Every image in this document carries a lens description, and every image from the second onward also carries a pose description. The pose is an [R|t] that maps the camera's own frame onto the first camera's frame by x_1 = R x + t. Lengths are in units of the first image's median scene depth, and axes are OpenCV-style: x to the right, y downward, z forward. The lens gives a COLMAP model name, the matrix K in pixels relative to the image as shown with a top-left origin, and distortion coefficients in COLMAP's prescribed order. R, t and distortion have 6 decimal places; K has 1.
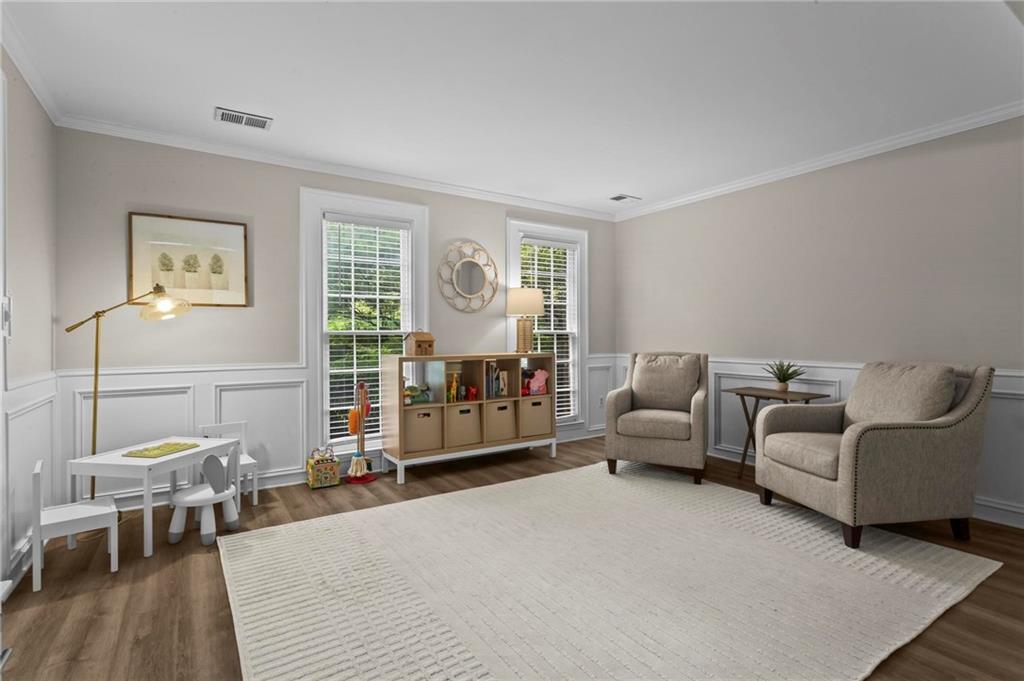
lens RADIAL K [[485.8, 0, 506.7], [0, 485.8, 338.0], [0, 0, 1]] dist [-0.002927, 0.002461]
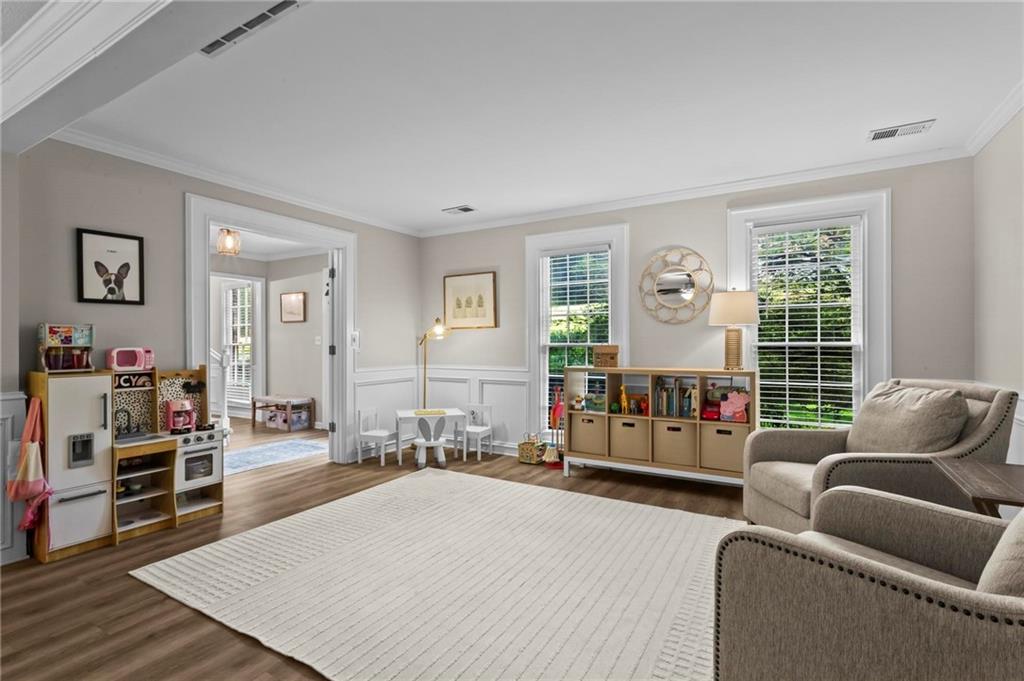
lens RADIAL K [[485.8, 0, 507.1], [0, 485.8, 345.4], [0, 0, 1]] dist [-0.002927, 0.002461]
pose [[0.441483, 0.008053, -0.897234, 0.705351], [-0.001651, 0.999965, 0.008163, -0.020193], [0.897268, -0.002123, 0.441481, 0.334659]]
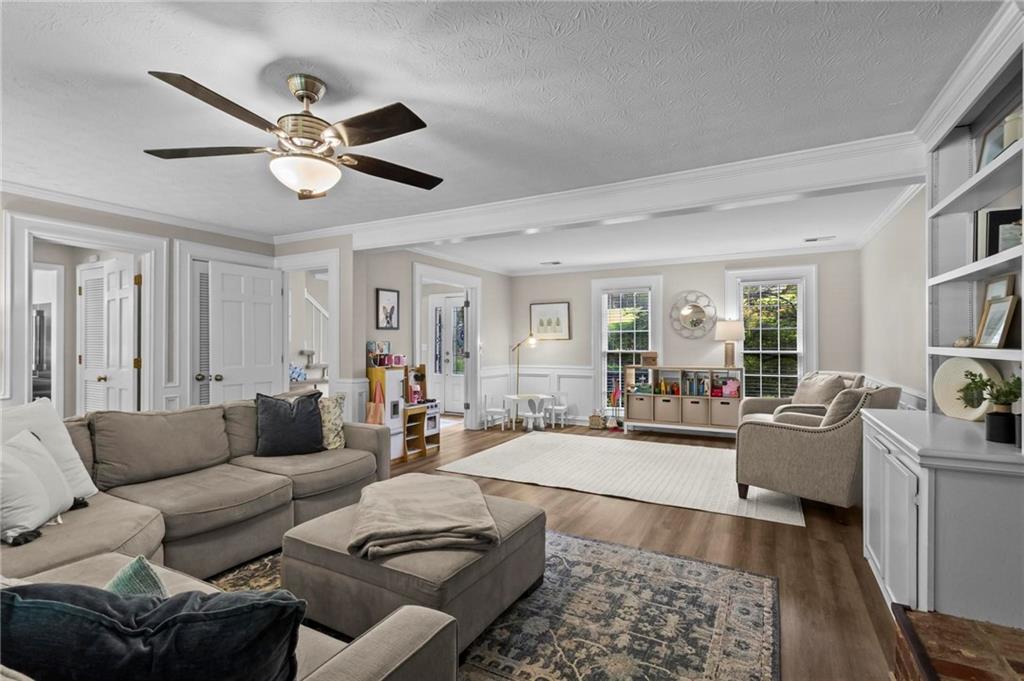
lens RADIAL K [[485.8, 0, 509.6], [0, 485.8, 343.5], [0, 0, 1]] dist [-0.002927, 0.002461]
pose [[0.484195, 0.000965, -0.874959, 1.099275], [-0.002872, 0.999996, -0.000486, -0.040204], [0.874955, 0.002748, 0.484196, -0.260355]]
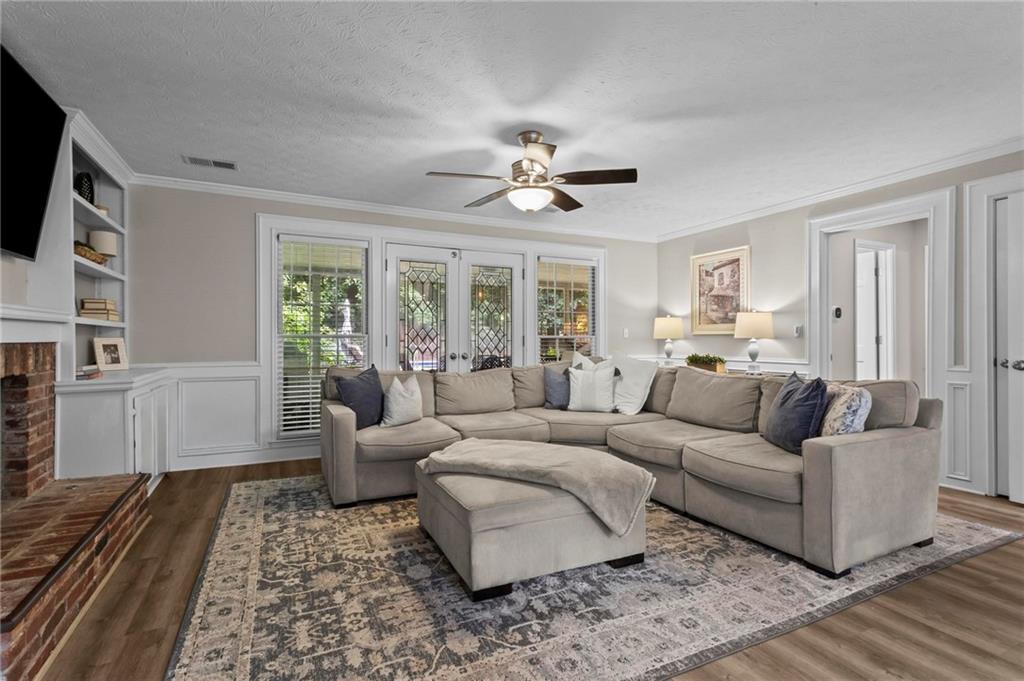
lens RADIAL K [[485.8, 0, 494.4], [0, 485.8, 341.2], [0, 0, 1]] dist [-0.002927, 0.002461]
pose [[-0.989895, 0.001267, 0.141794, 0.462728], [0.002616, 0.999953, 0.009326, -0.003749], [-0.141776, 0.009603, -0.989852, 0.591703]]
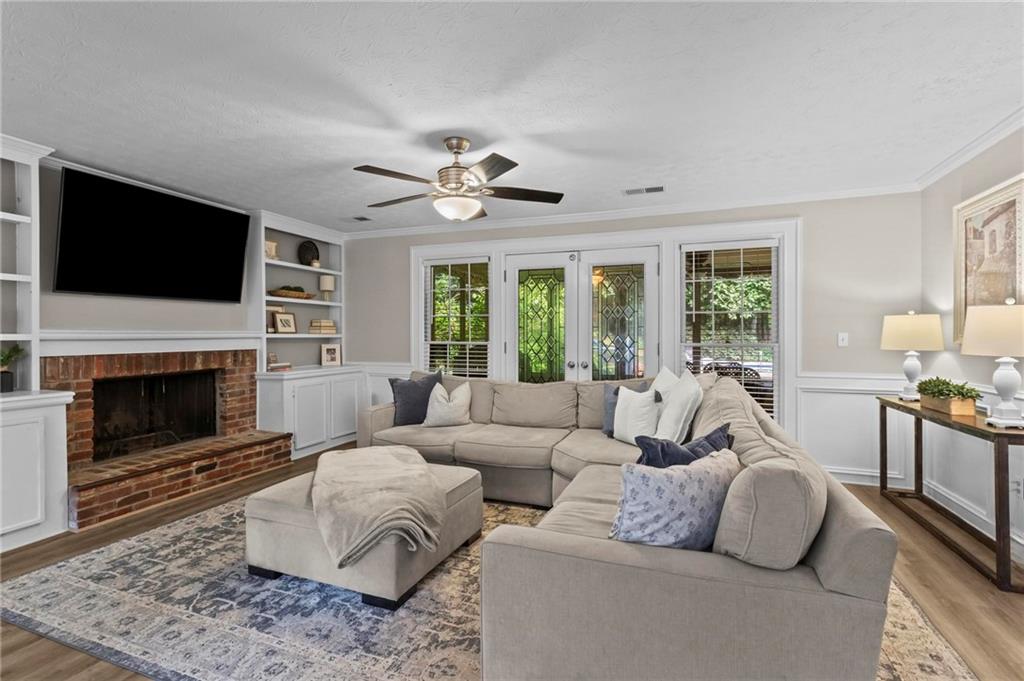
lens RADIAL K [[485.8, 0, 497.6], [0, 485.8, 338.6], [0, 0, 1]] dist [-0.002927, 0.002461]
pose [[-0.578341, -0.002718, 0.815790, -0.136957], [0.006881, 0.999943, 0.008210, -0.029097], [-0.815766, 0.010362, -0.578289, 0.187694]]
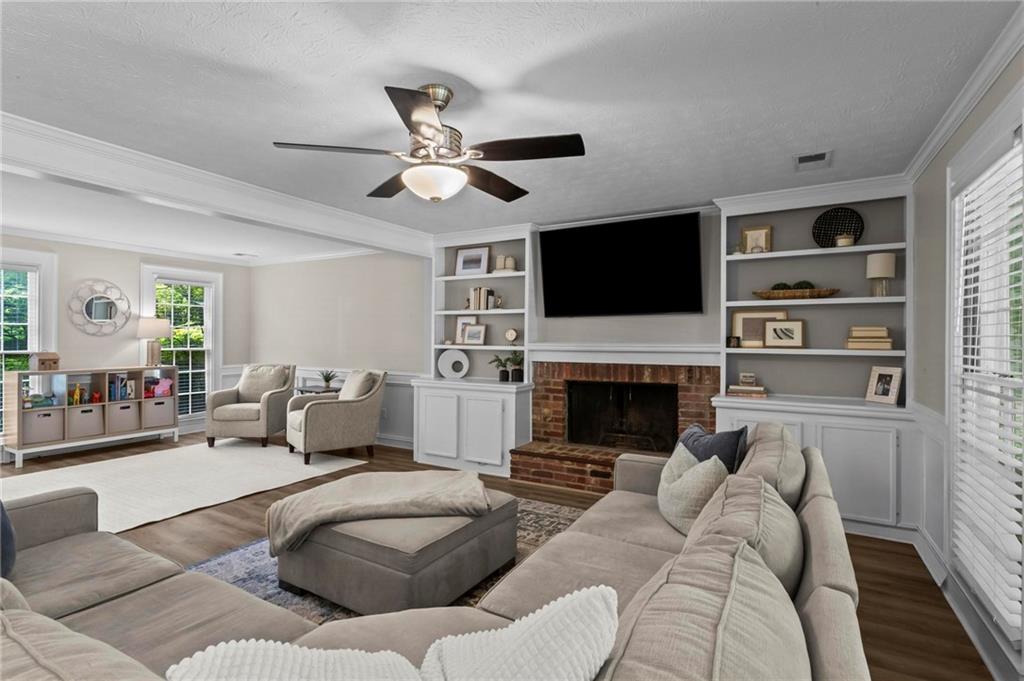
lens RADIAL K [[485.8, 0, 499.1], [0, 485.8, 336.6], [0, 0, 1]] dist [-0.002927, 0.002461]
pose [[0.894356, 0.009016, 0.447265, 0.335295], [-0.004286, 0.999924, -0.011585, -0.045426], [-0.447335, 0.008444, 0.894326, -0.722080]]
